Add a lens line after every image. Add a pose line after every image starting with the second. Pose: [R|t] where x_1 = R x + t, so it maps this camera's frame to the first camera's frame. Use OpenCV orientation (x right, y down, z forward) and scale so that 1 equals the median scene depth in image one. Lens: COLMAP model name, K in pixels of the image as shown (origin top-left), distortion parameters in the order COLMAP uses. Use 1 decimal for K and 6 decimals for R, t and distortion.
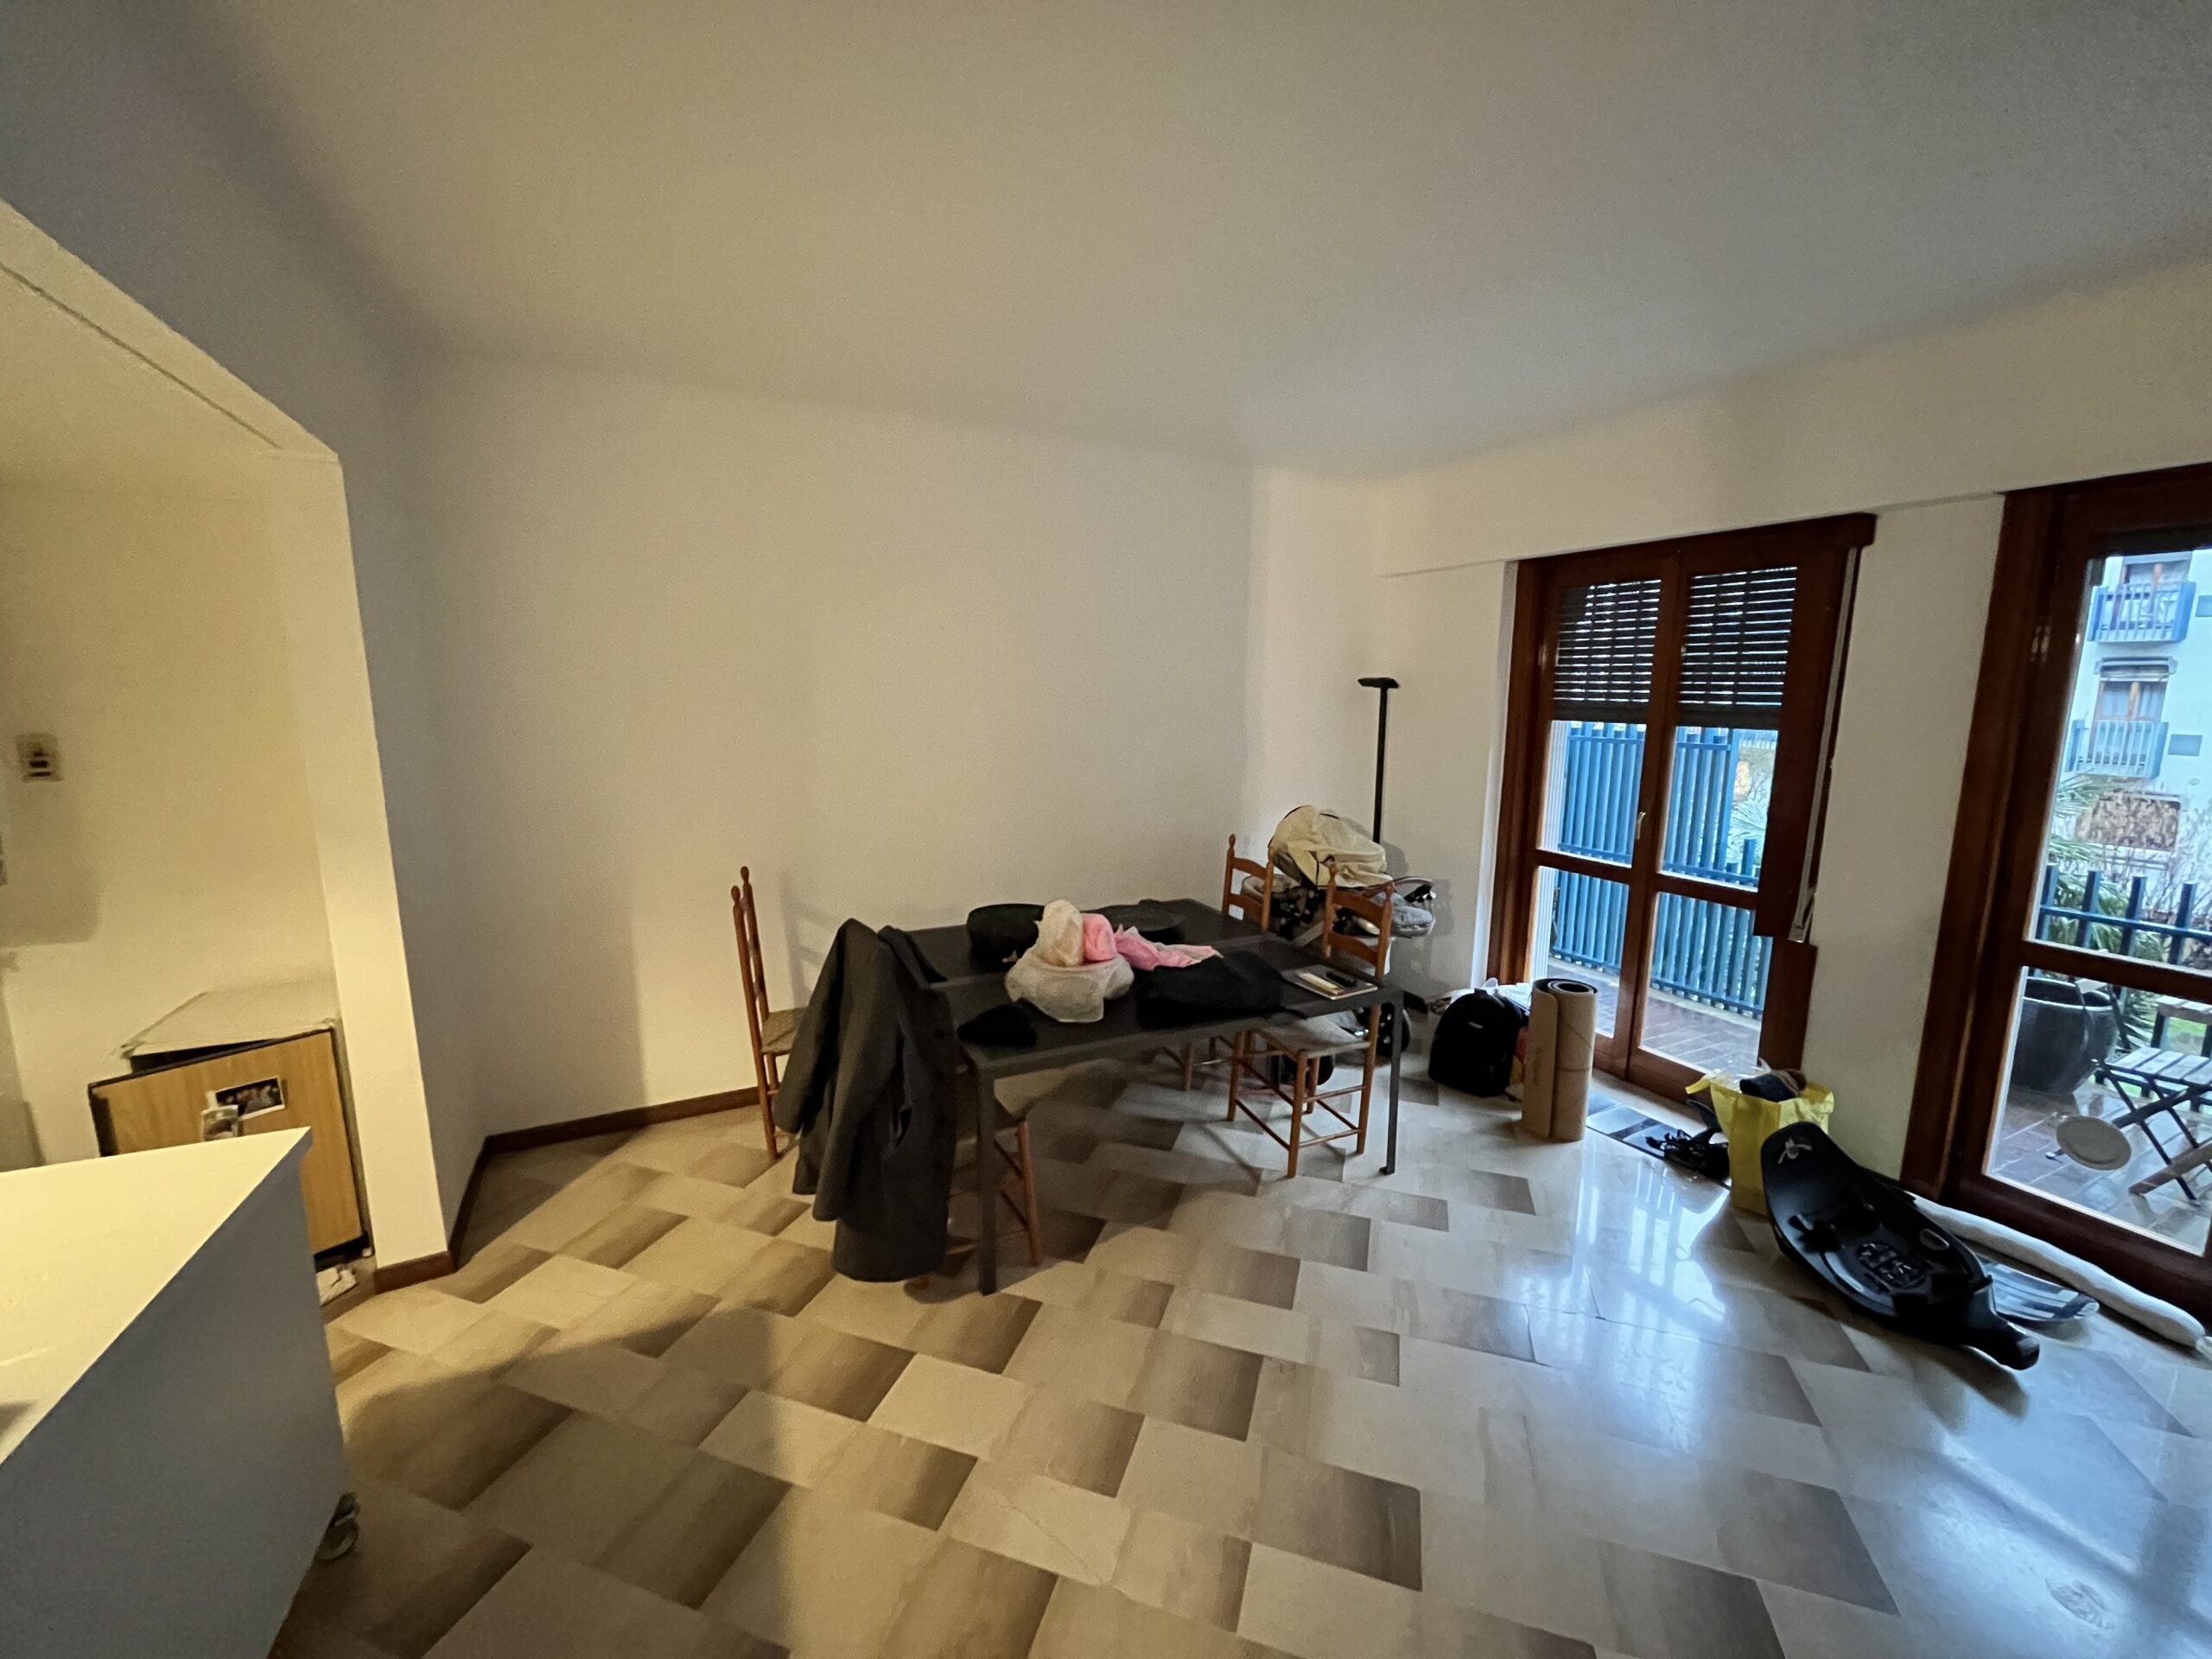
lens RADIAL K [[891.6, 0, 1106.0], [0, 891.6, 829.5], [0, 0, 1]] dist [-0.001880, 0.000270]
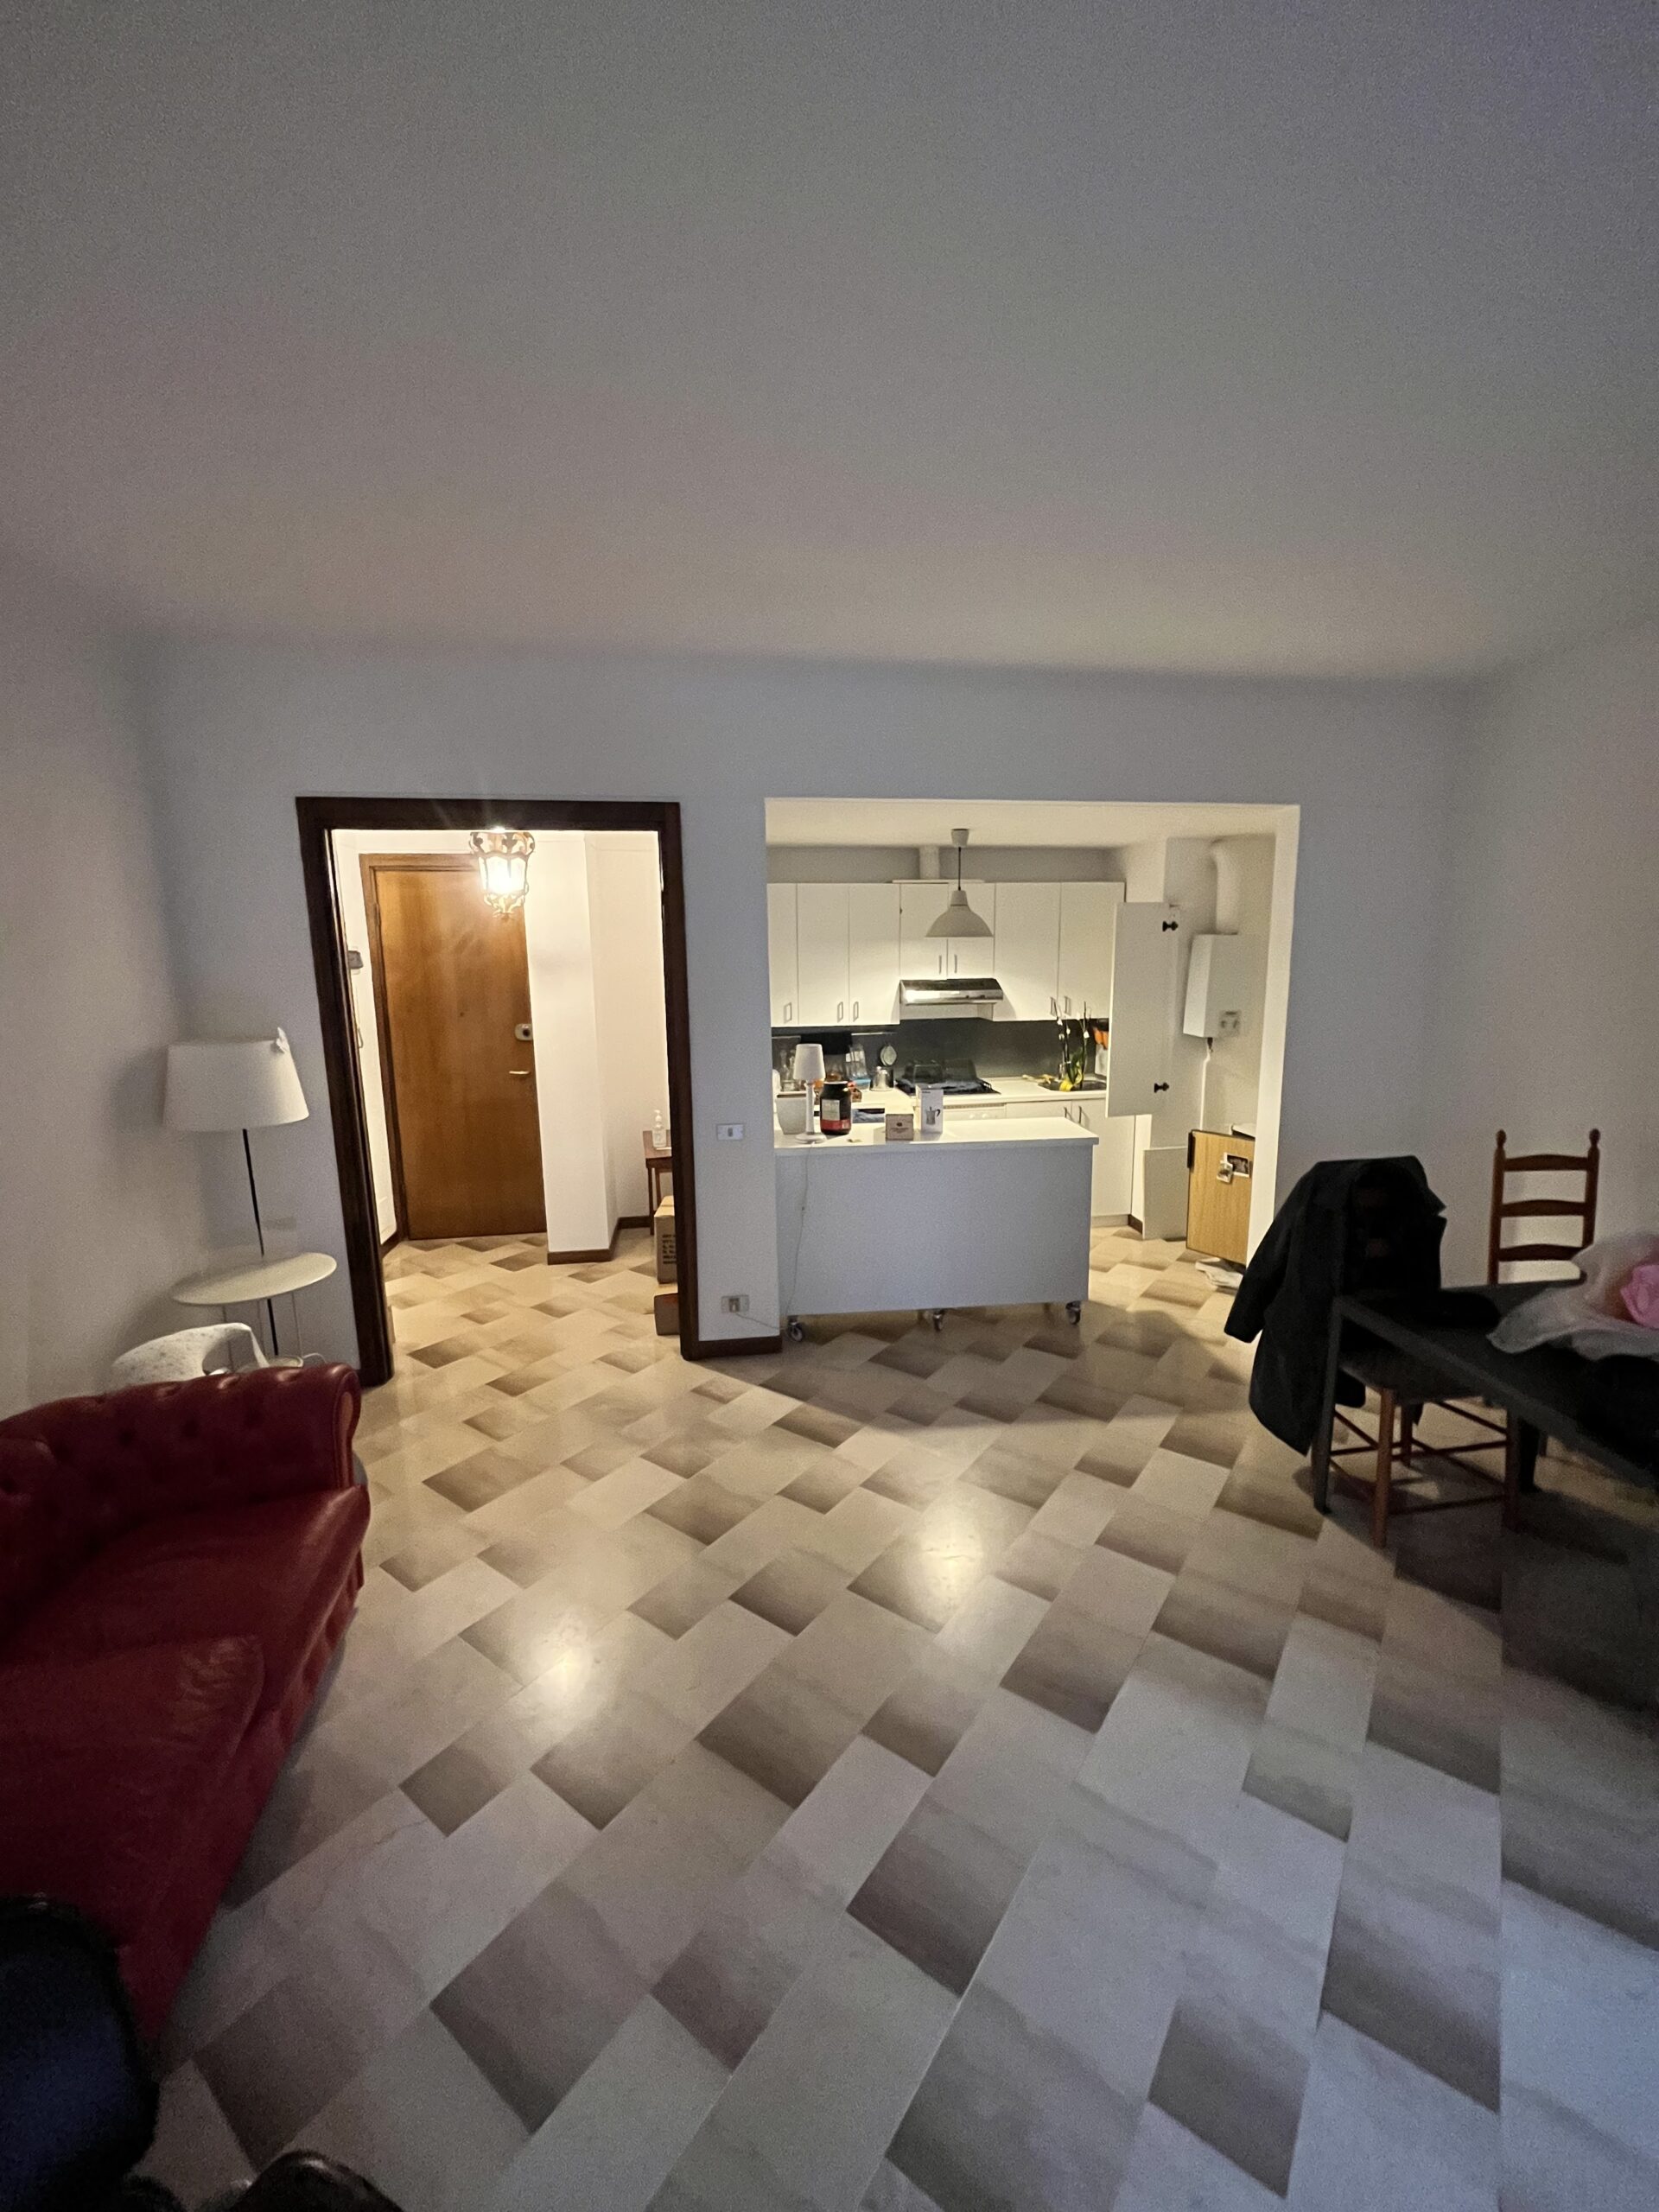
lens RADIAL K [[891.6, 0, 836.8], [0, 891.6, 1109.5], [0, 0, 1]] dist [-0.001880, 0.000270]
pose [[-0.296159, 0.169632, -0.939955, 1.726635], [-0.151505, 0.963301, 0.221581, -0.157260], [0.943046, 0.208031, -0.259590, 1.150953]]
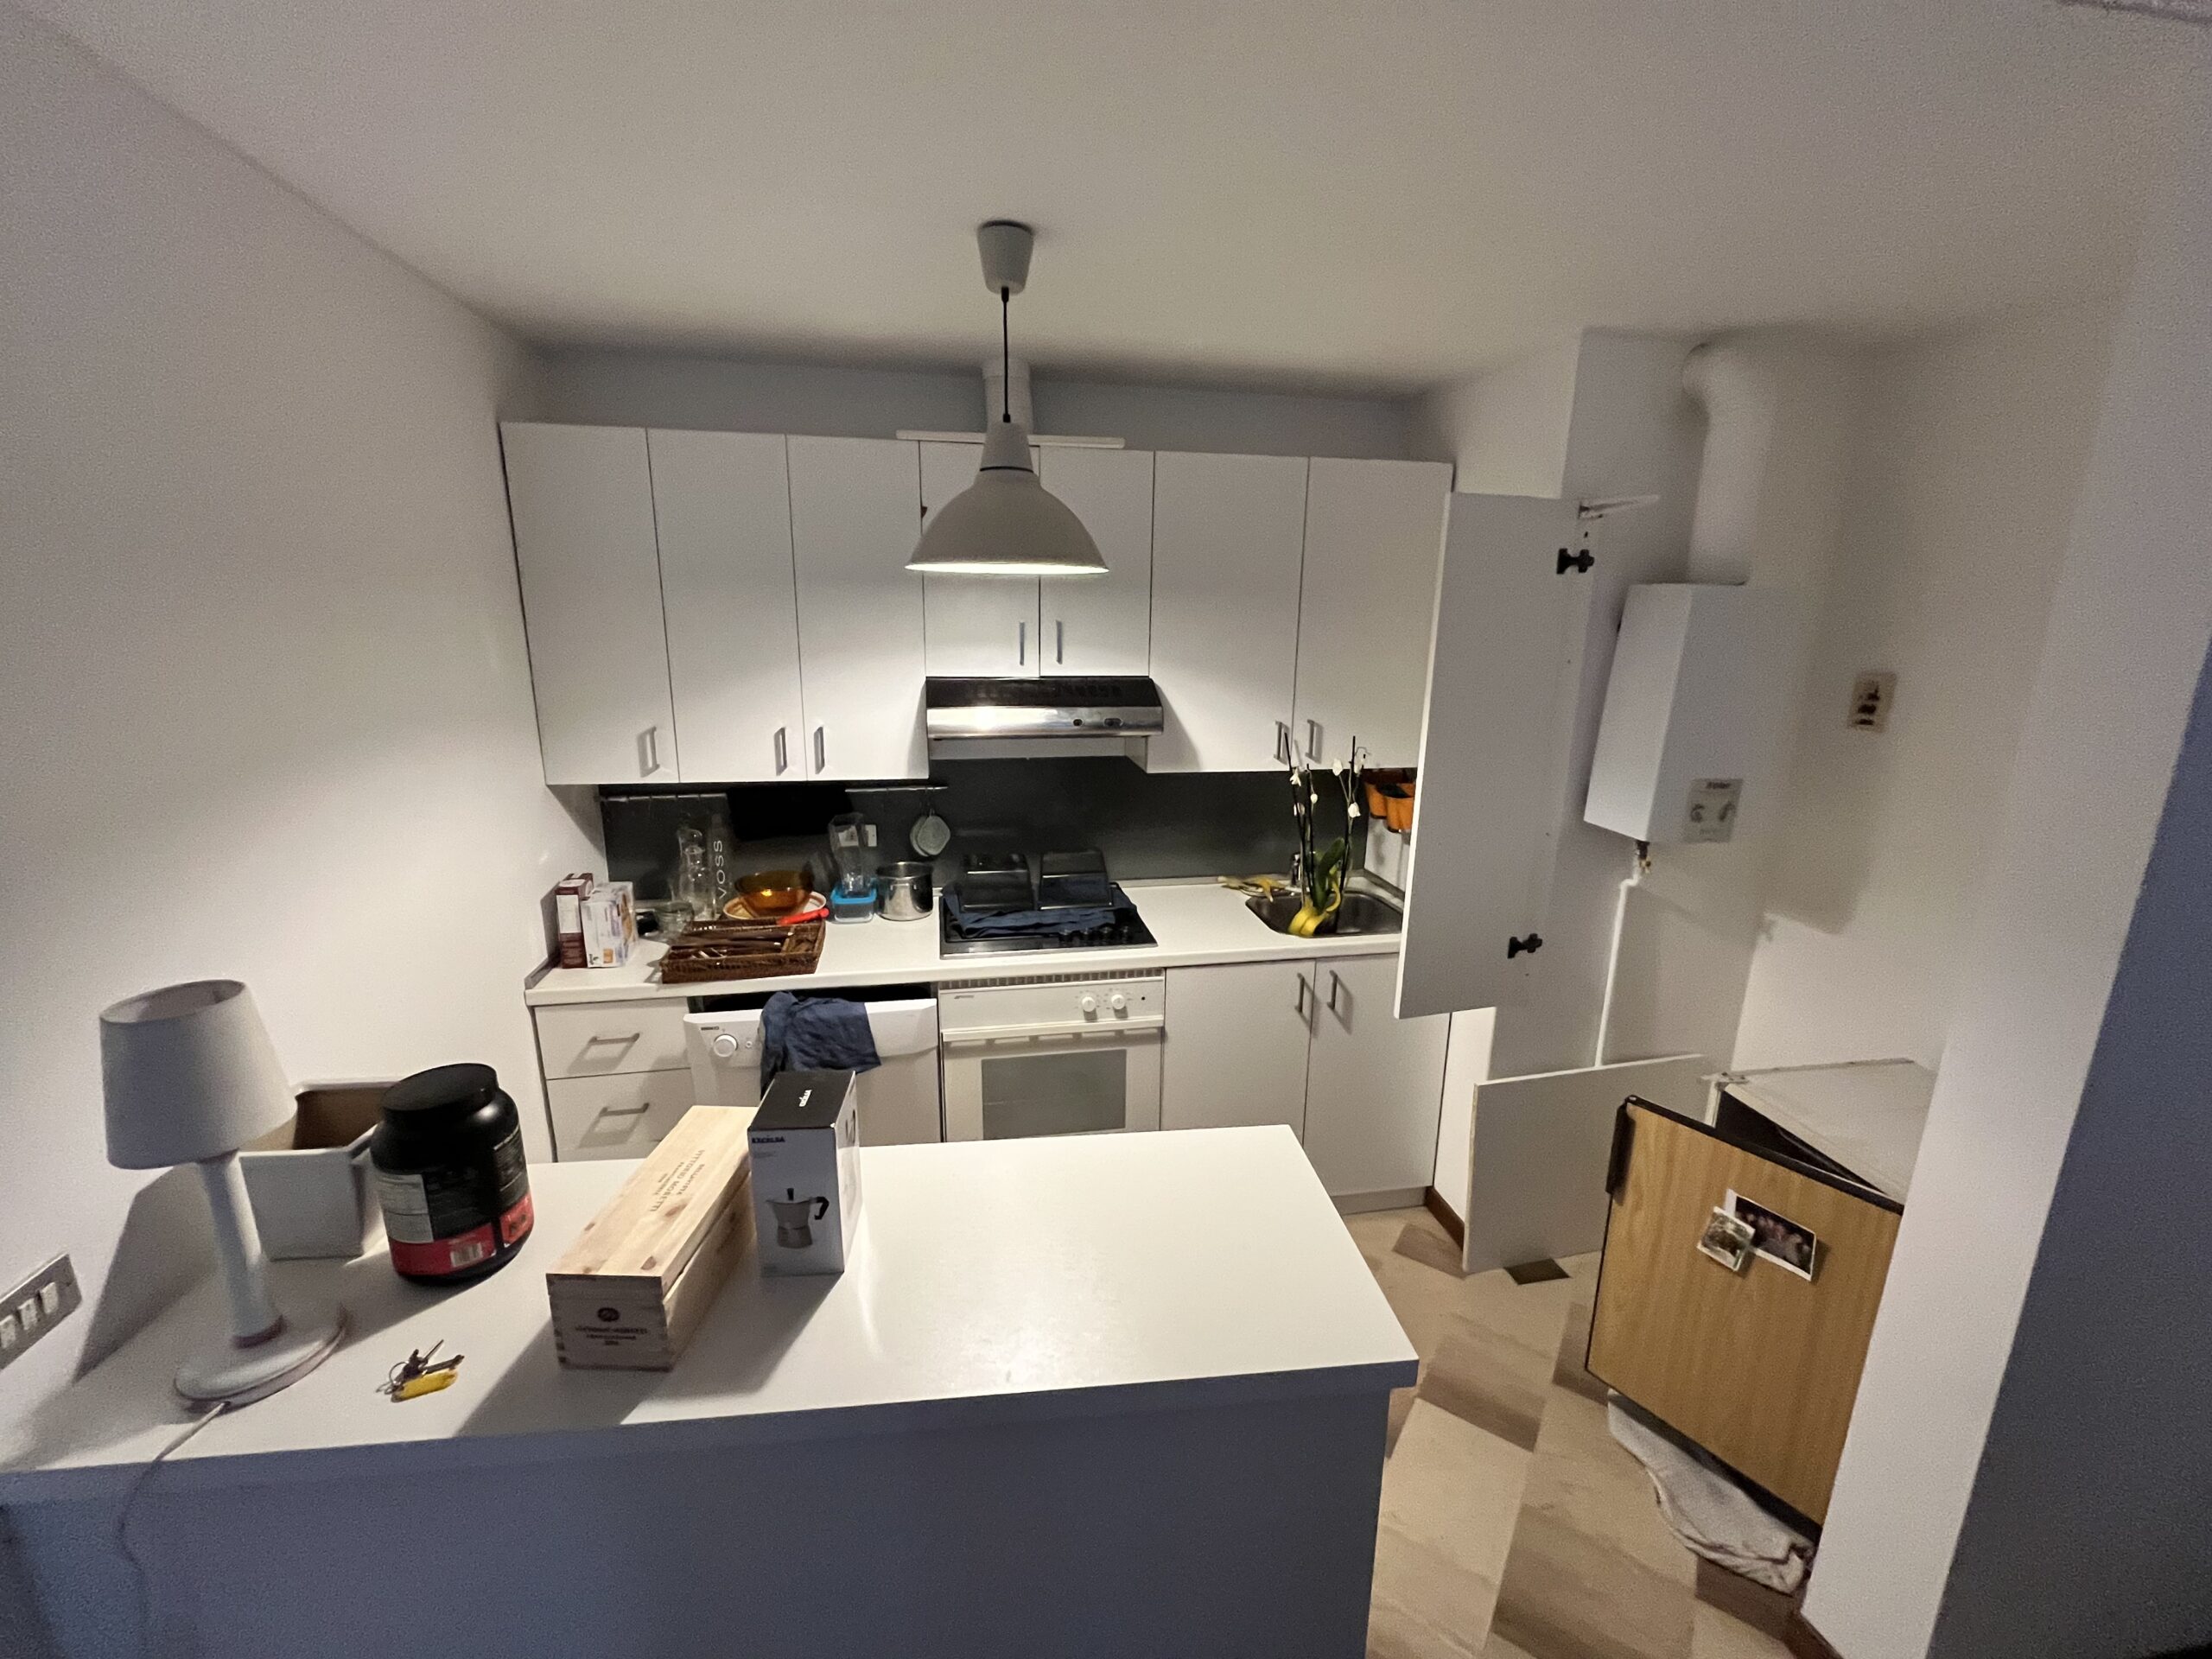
lens RADIAL K [[891.6, 0, 1106.0], [0, 891.6, 829.5], [0, 0, 1]] dist [-0.001880, 0.000270]
pose [[-0.274458, 0.217917, -0.936581, -0.469867], [-0.177211, 0.945839, 0.272001, -0.125441], [0.945129, 0.240625, -0.220976, 1.040602]]
